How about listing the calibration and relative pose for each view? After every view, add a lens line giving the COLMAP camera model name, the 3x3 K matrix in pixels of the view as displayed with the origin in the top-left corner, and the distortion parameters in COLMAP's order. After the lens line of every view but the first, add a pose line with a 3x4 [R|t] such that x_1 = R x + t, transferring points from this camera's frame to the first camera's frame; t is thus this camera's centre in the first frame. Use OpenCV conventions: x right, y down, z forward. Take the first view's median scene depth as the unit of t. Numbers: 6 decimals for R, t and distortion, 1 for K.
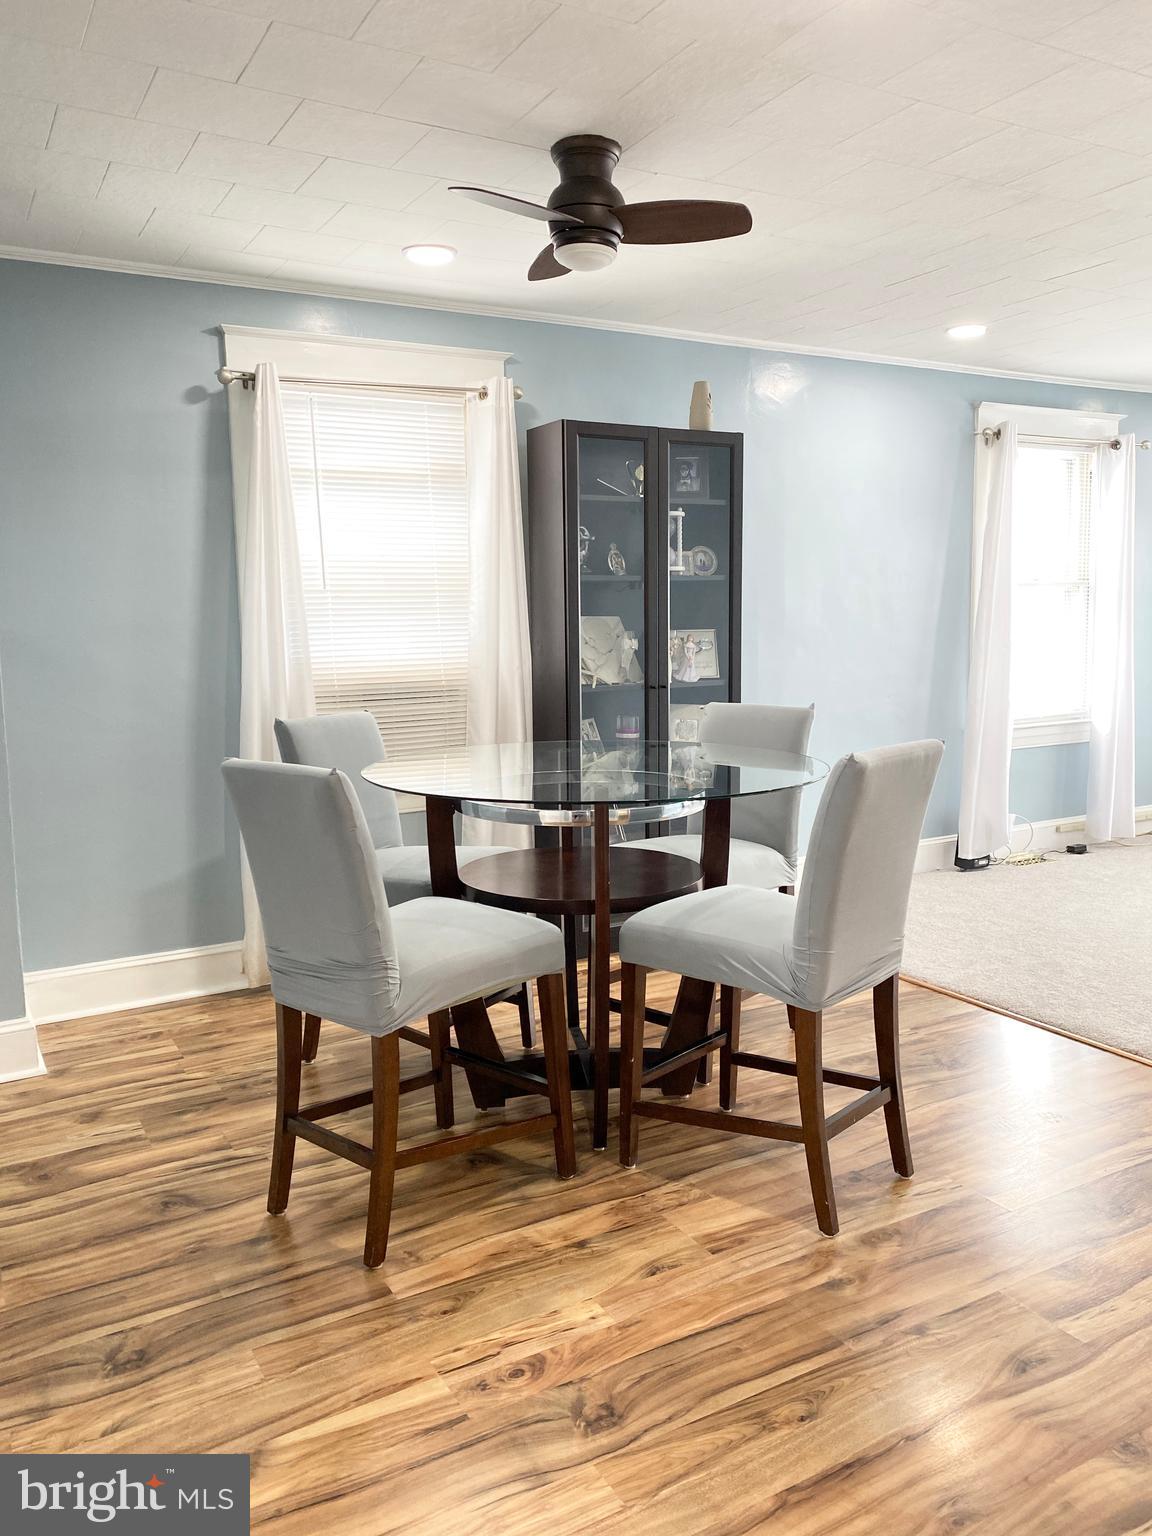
lens RADIAL K [[1170.6, 0, 579.3], [0, 1170.6, 756.9], [0, 0, 1]] dist [0.052860, -0.056725]
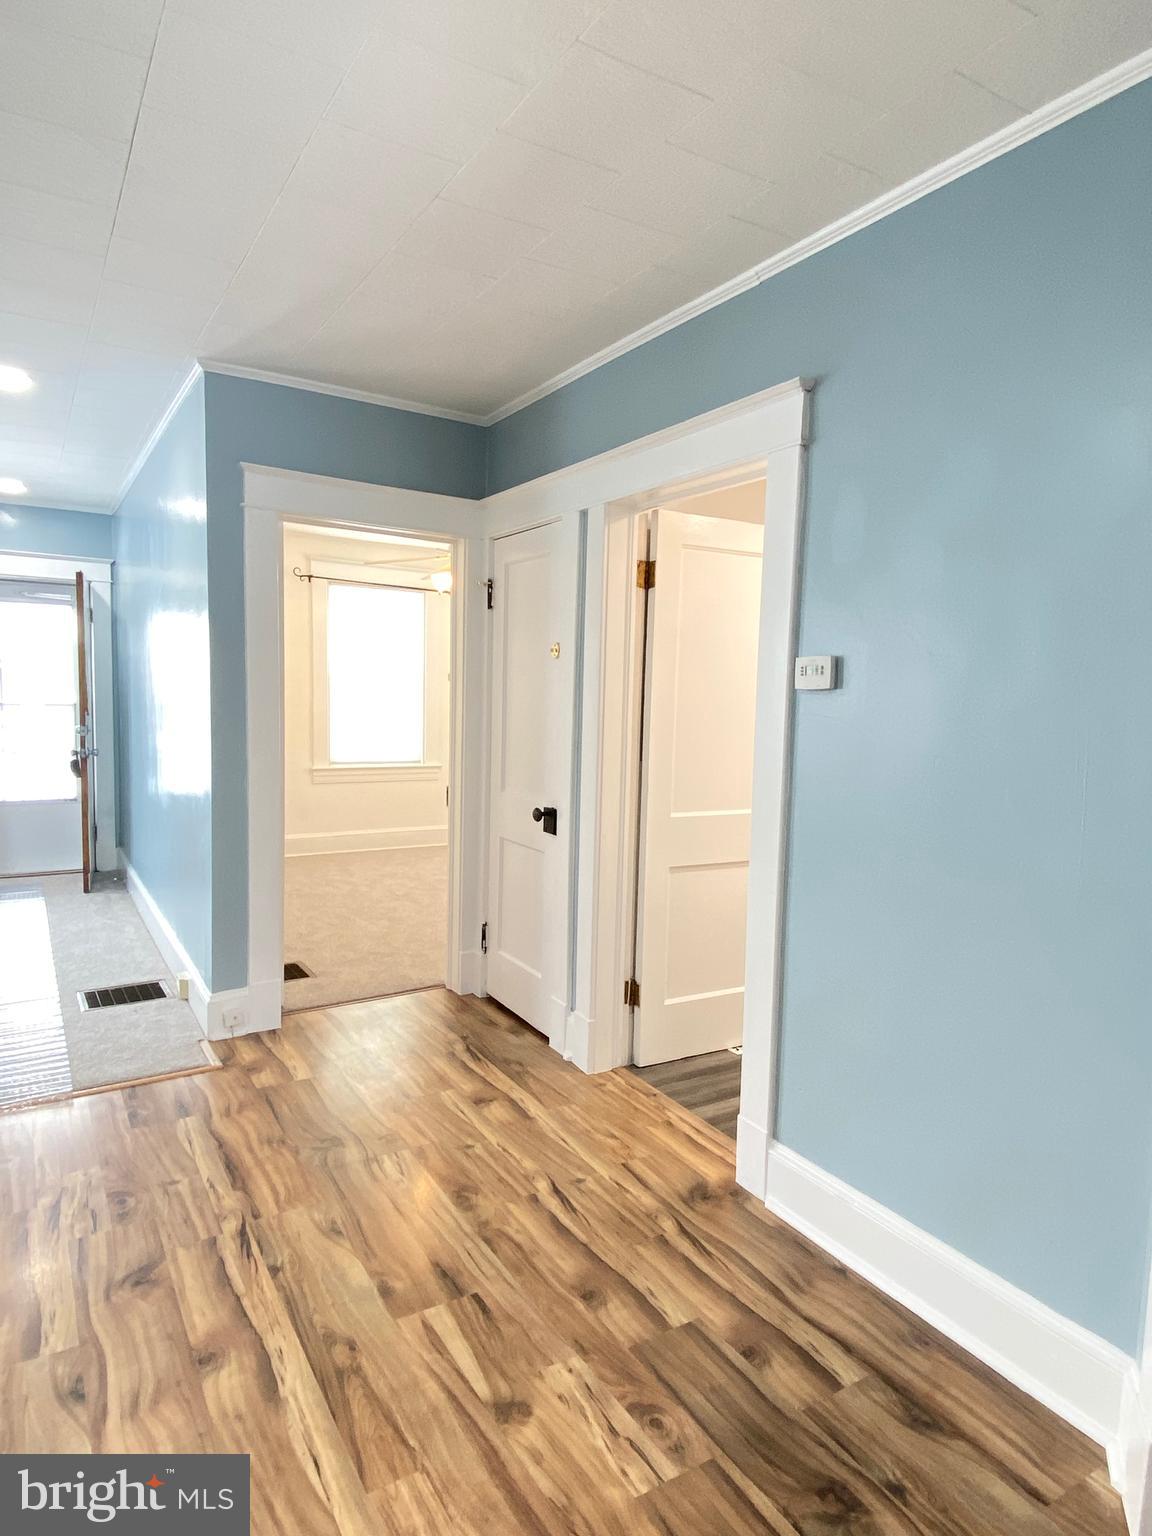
lens RADIAL K [[908.8, 0, 576.0], [0, 908.8, 768.0], [0, 0, 1]] dist [0.068790, -0.068491]
pose [[-0.025530, -0.065754, 0.997509, -0.292770], [0.093514, 0.993302, 0.067871, -0.049278], [-0.995291, 0.095013, -0.019211, 0.327153]]
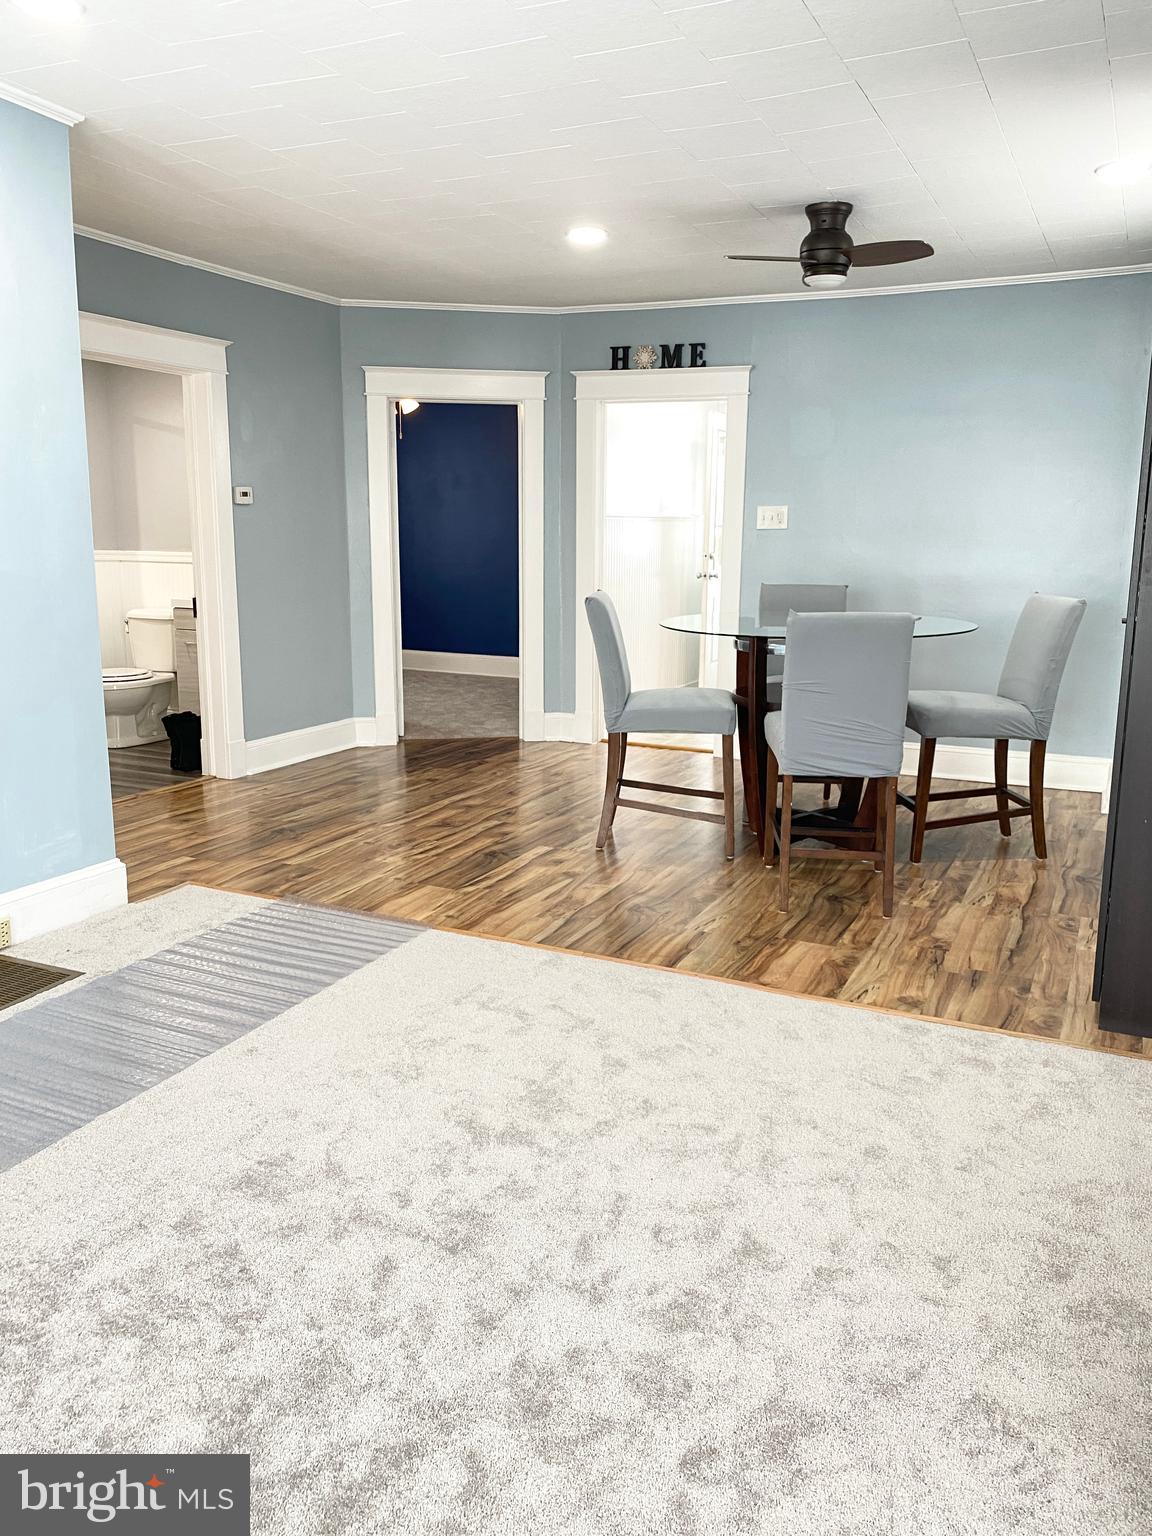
lens RADIAL K [[1170.8, 0, 568.6], [0, 1170.8, 759.7], [0, 0, 1]] dist [0.122837, -0.271779]
pose [[-0.826890, 0.118082, -0.549827, 1.095423], [-0.061352, 0.952929, 0.296922, -0.248765], [0.559007, 0.279255, -0.780723, 2.001694]]
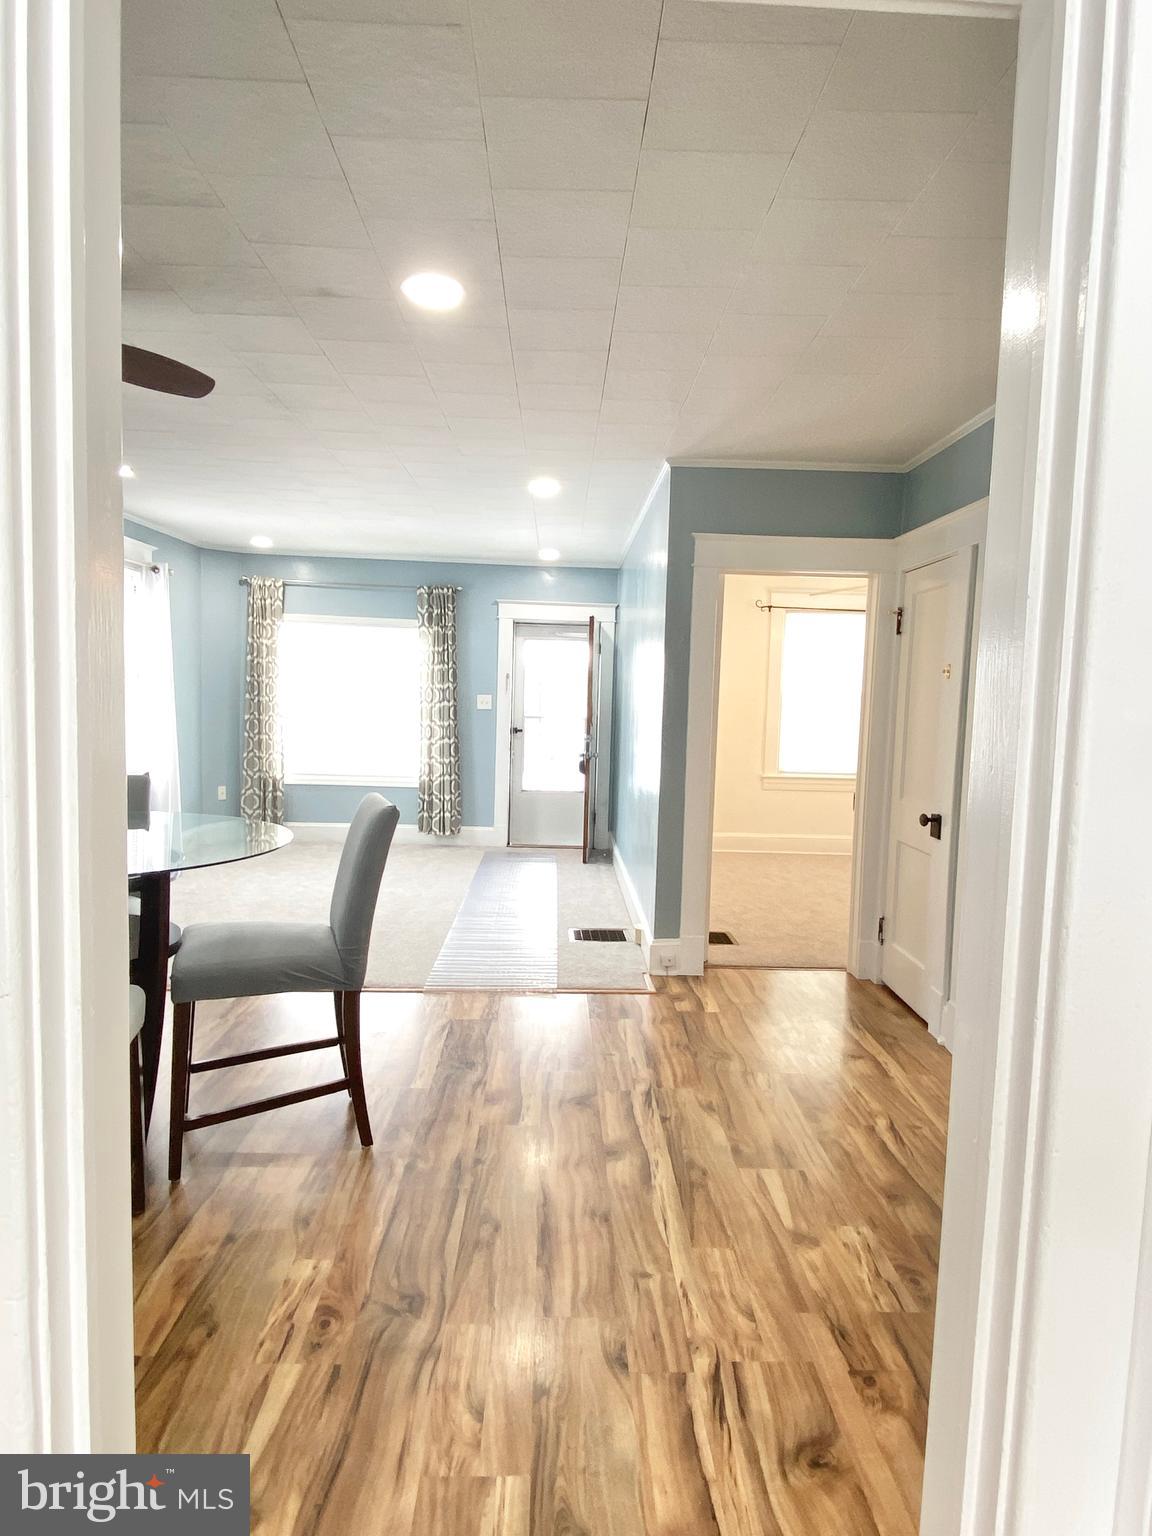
lens RADIAL K [[901.3, 0, 582.2], [0, 901.3, 774.6], [0, 0, 1]] dist [0.136414, -0.126119]
pose [[0.472958, -0.043512, 0.880010, -0.492481], [0.064573, 0.997806, 0.014632, -0.031681], [-0.878716, 0.049905, 0.474730, 0.176623]]
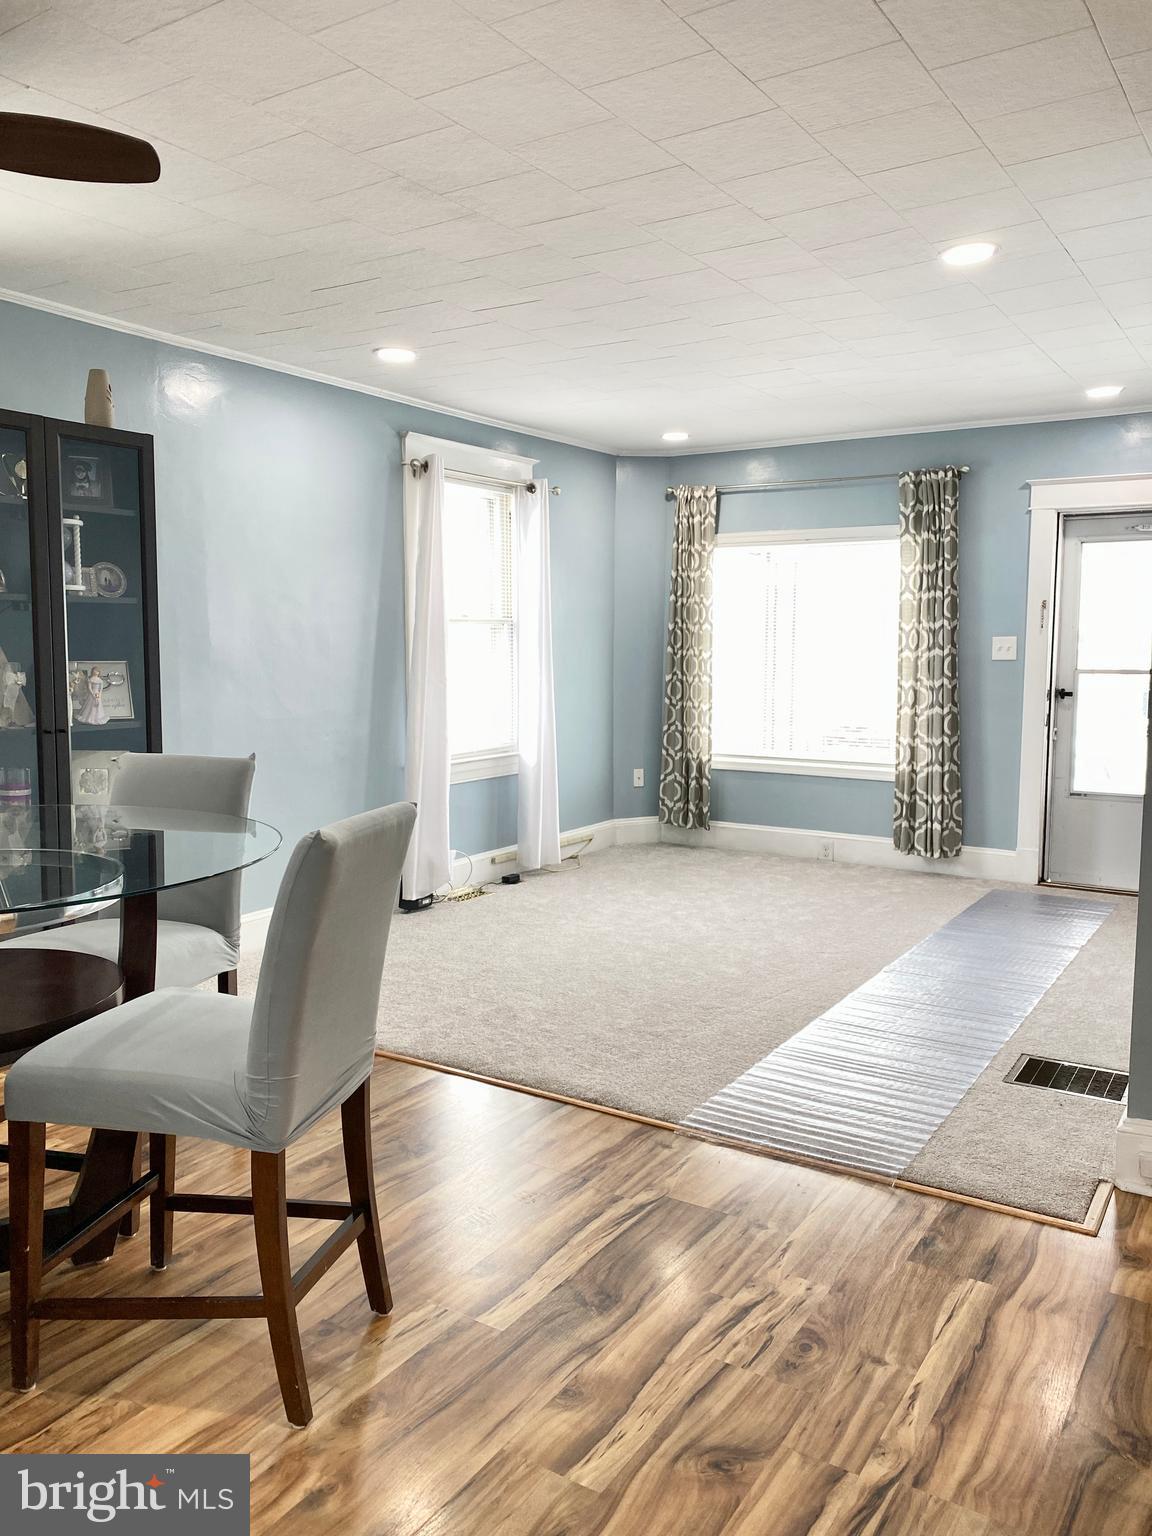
lens RADIAL K [[1170.6, 0, 579.3], [0, 1170.6, 756.9], [0, 0, 1]] dist [0.052860, -0.056725]
pose [[0.885547, -0.025407, 0.463854, 0.012723], [0.034705, 0.999331, -0.011520, -0.028330], [-0.463251, 0.026299, 0.885837, 0.143654]]
